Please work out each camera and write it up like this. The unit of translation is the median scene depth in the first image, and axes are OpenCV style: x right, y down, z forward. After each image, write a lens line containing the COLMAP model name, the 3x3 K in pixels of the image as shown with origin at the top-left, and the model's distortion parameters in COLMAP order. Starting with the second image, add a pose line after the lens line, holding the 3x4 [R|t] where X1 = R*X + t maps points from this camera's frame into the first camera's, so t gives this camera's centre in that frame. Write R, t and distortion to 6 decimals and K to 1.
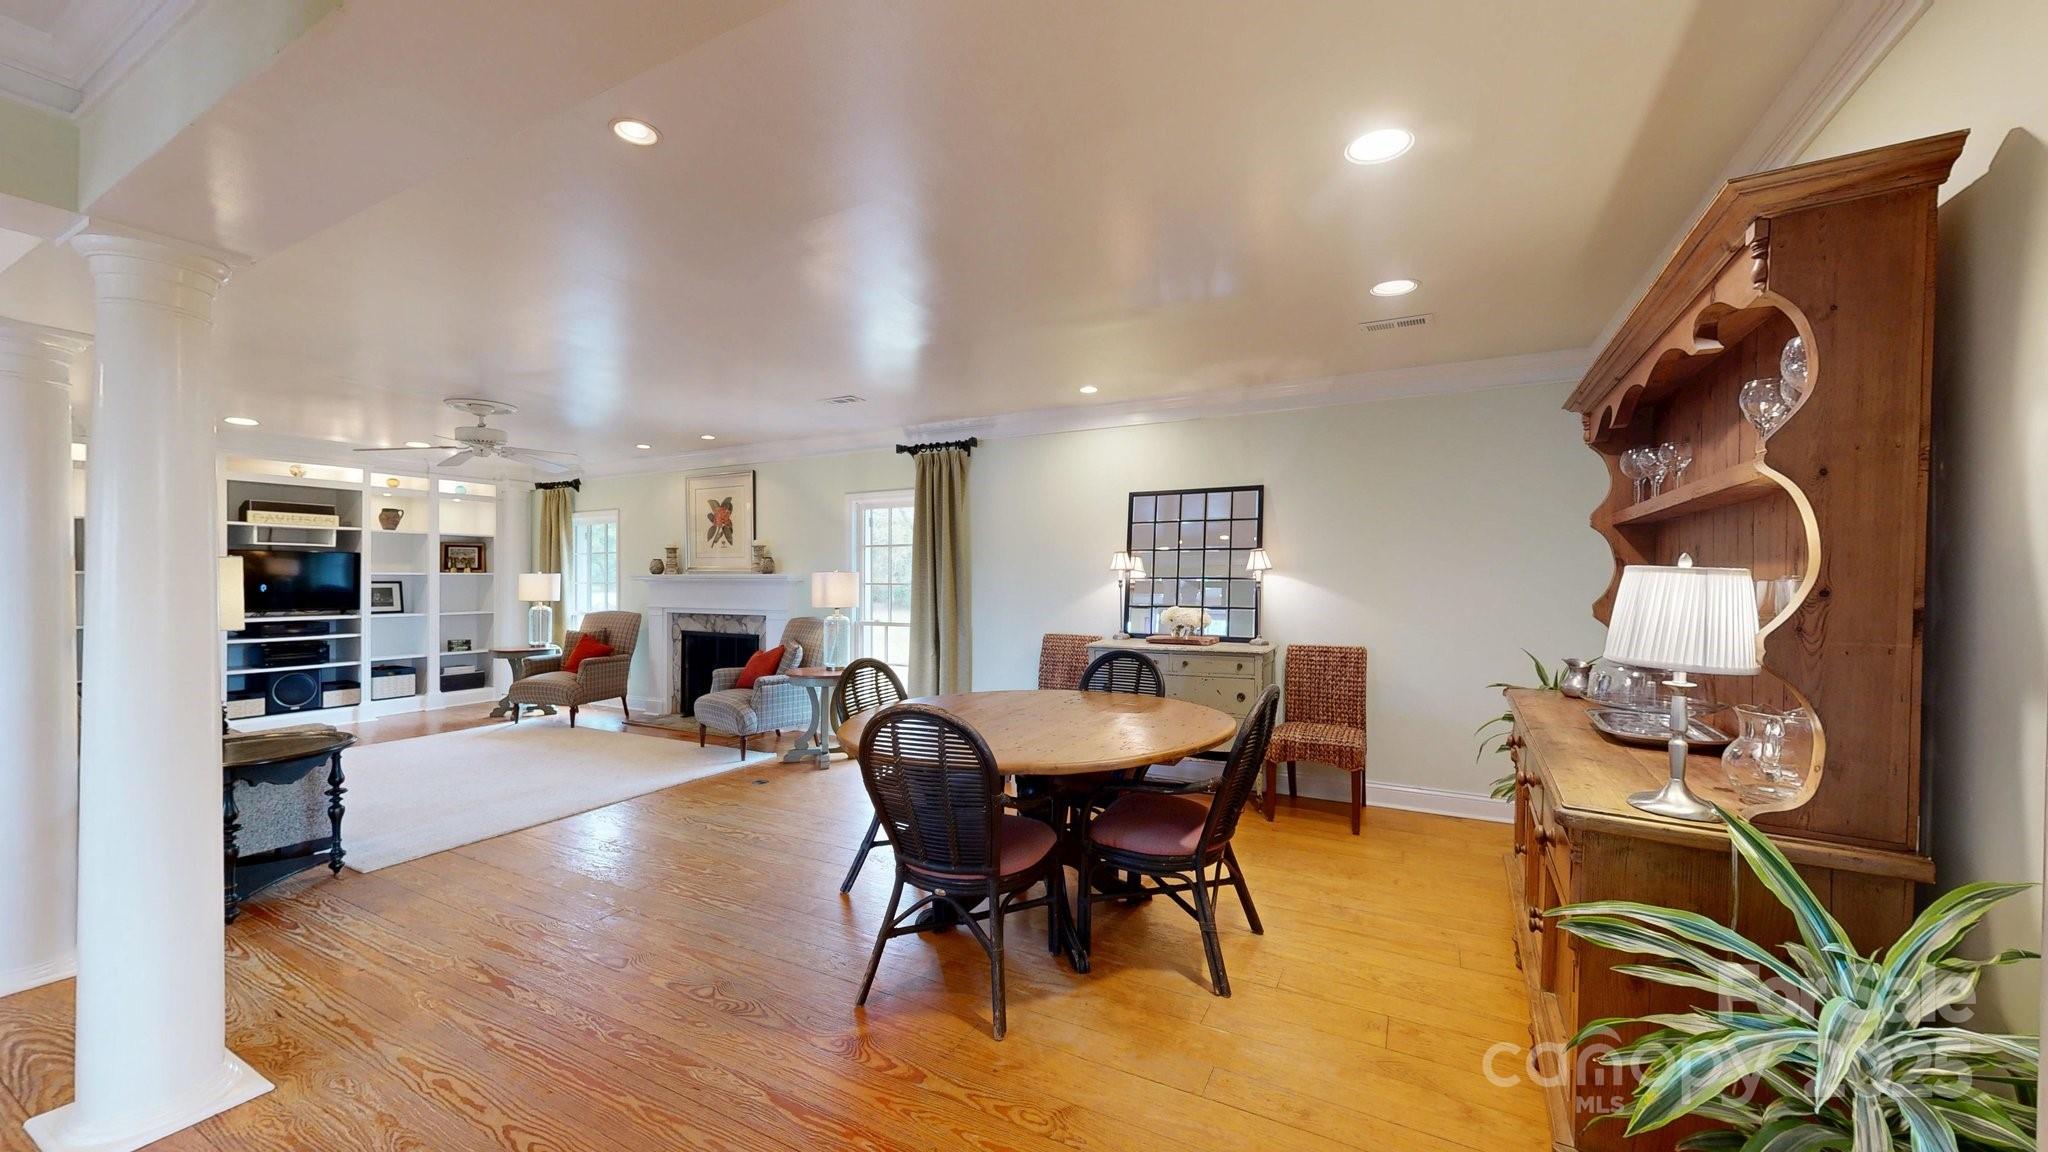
lens RADIAL K [[754.3, 0, 1022.1], [0, 754.3, 585.6], [0, 0, 1]] dist [-0.000461, 0.000112]
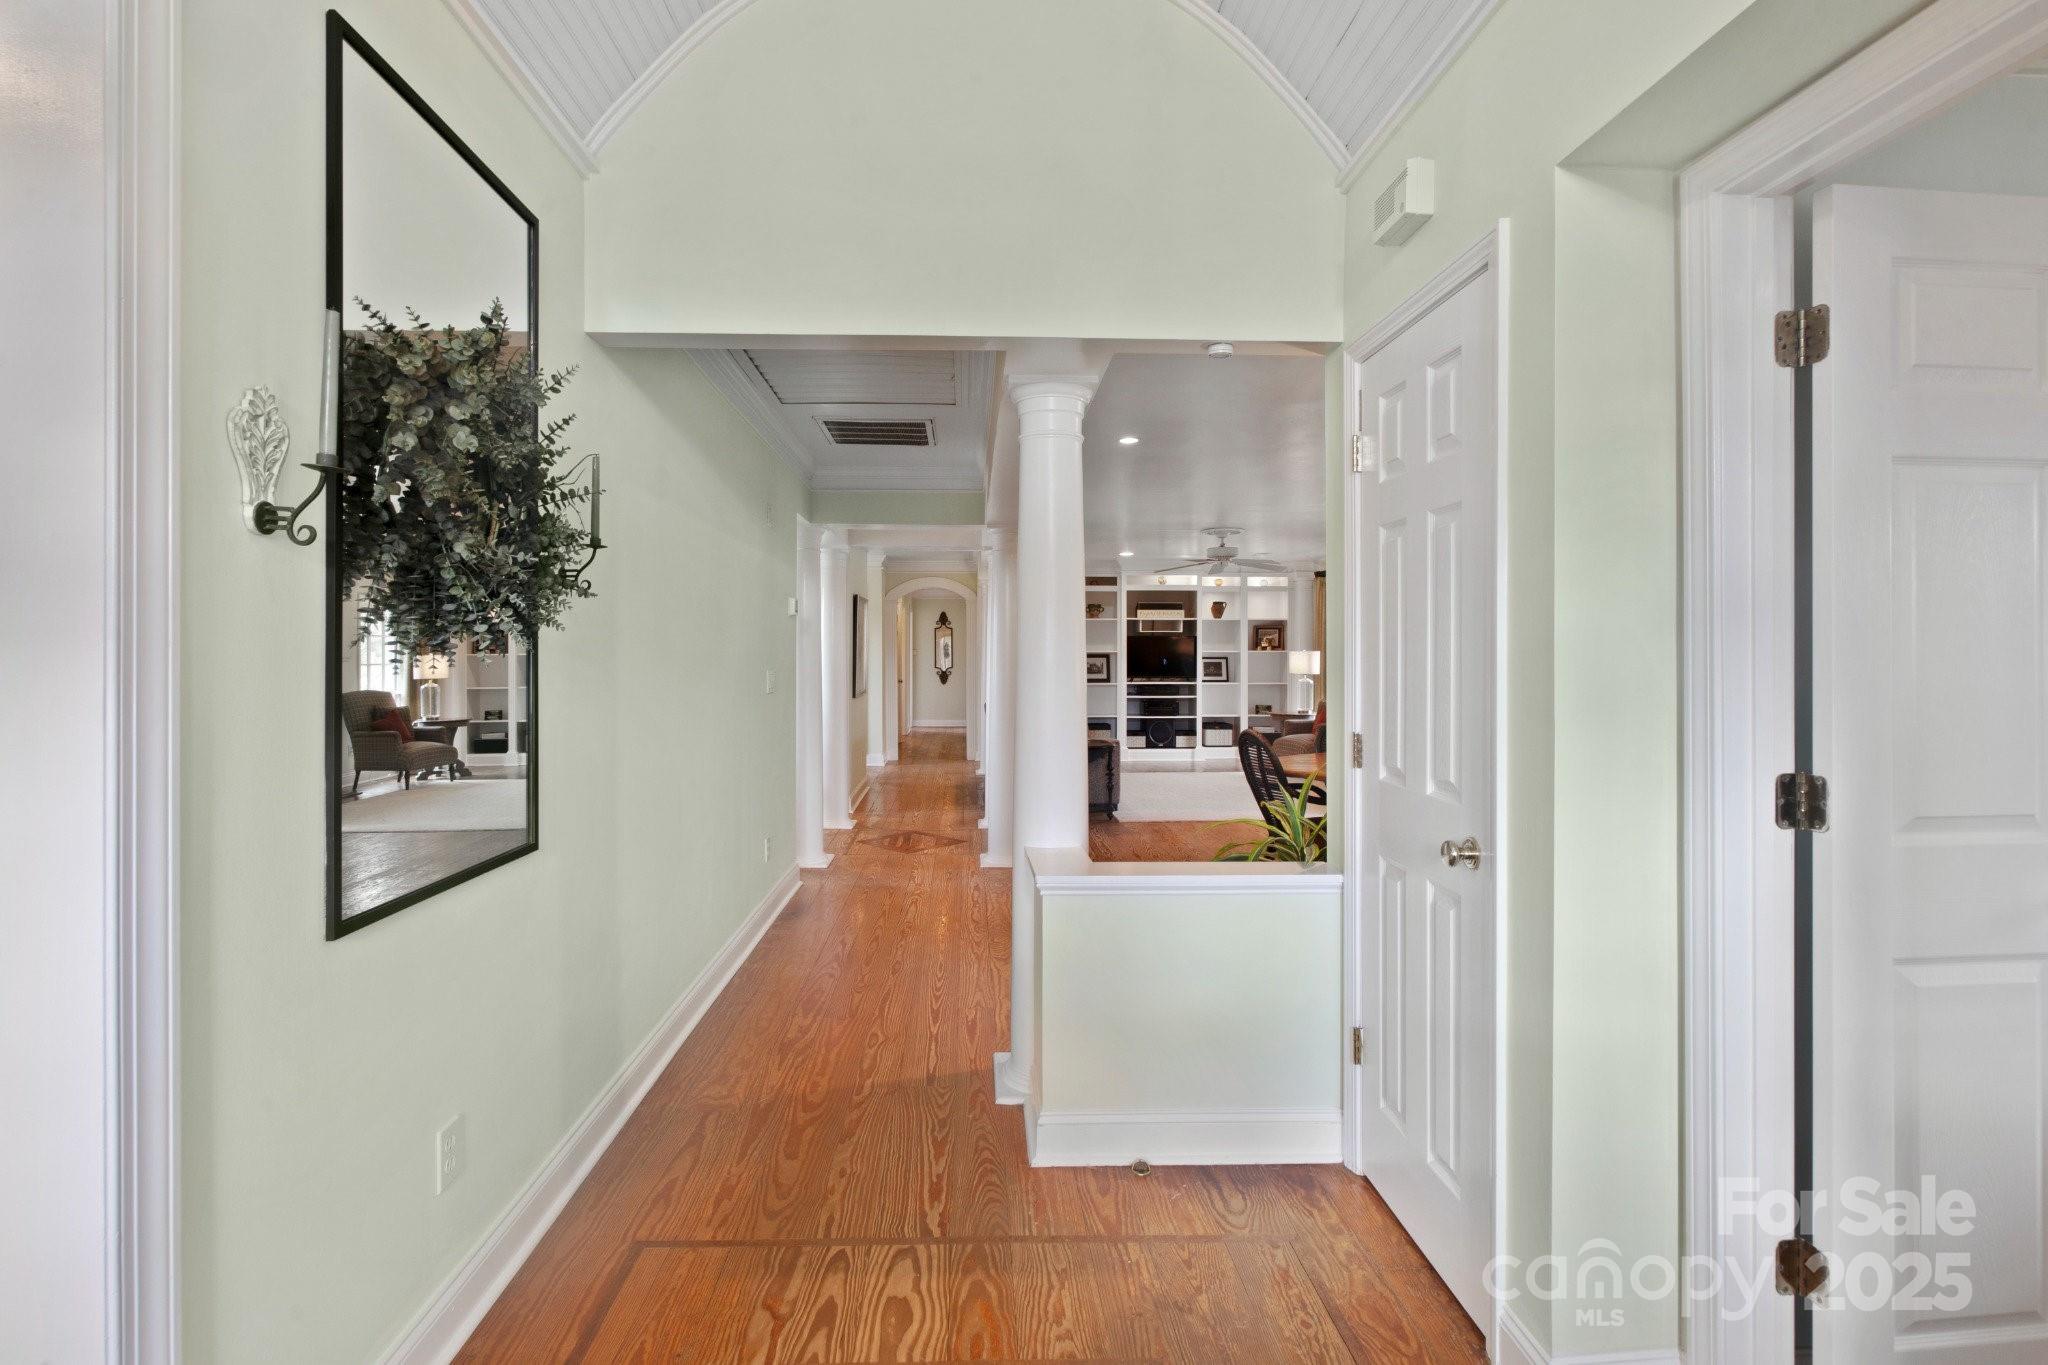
lens RADIAL K [[969.8, 0, 1012.3], [0, 969.8, 633.6], [0, 0, 1]] dist [-0.002714, -0.000336]
pose [[0.510379, -0.020446, -0.859706, 0.454140], [-0.007946, 0.999563, -0.028489, 0.004135], [0.859913, 0.021371, 0.509994, -0.179412]]
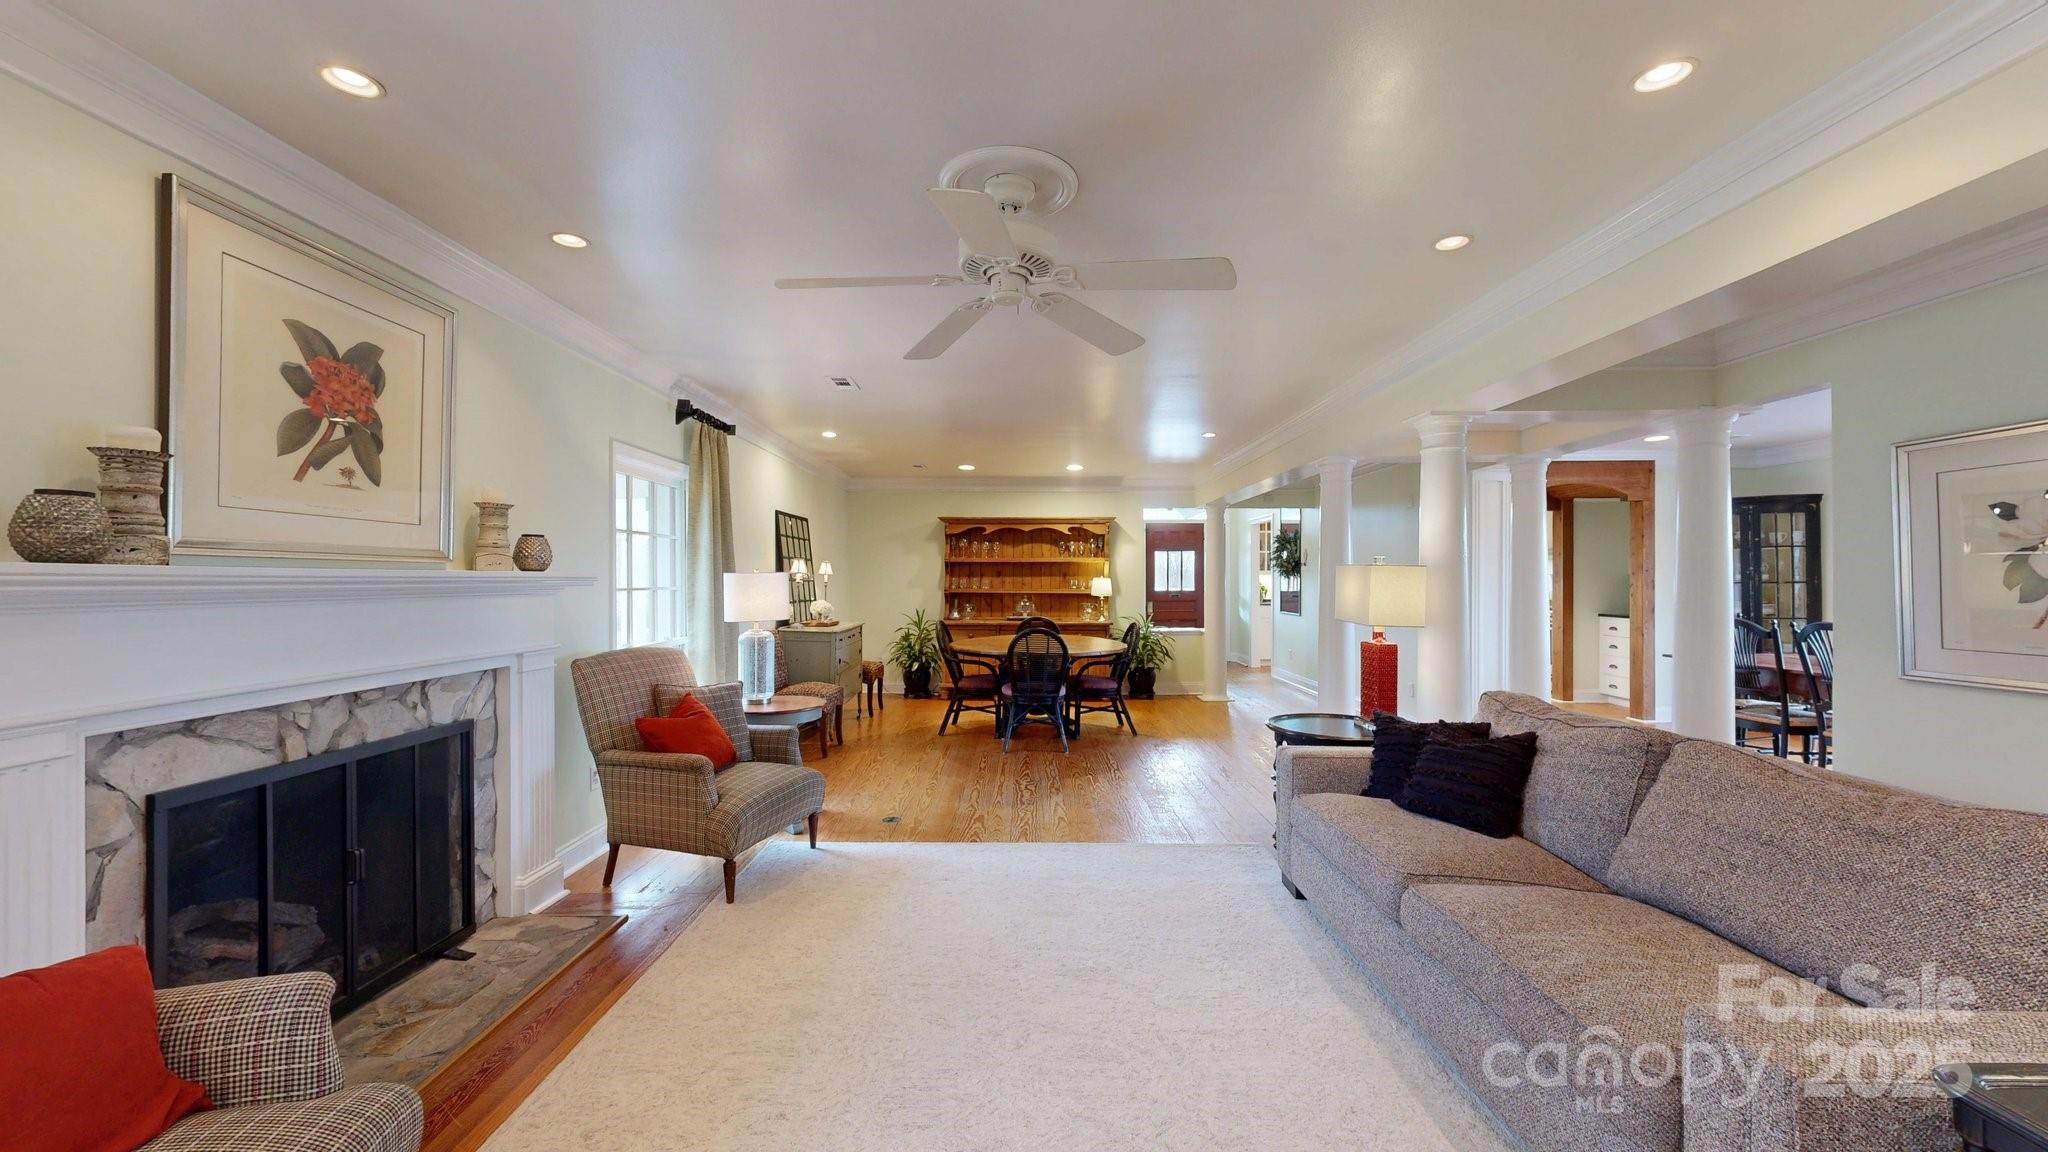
lens RADIAL K [[754.3, 0, 1024.8], [0, 754.3, 576.7], [0, 0, 1]] dist [-0.000461, 0.000112]
pose [[-0.468117, 0.002194, 0.883664, -0.801749], [0.008961, 0.999957, 0.002265, -0.009532], [-0.883621, 0.008978, -0.468117, 0.868343]]
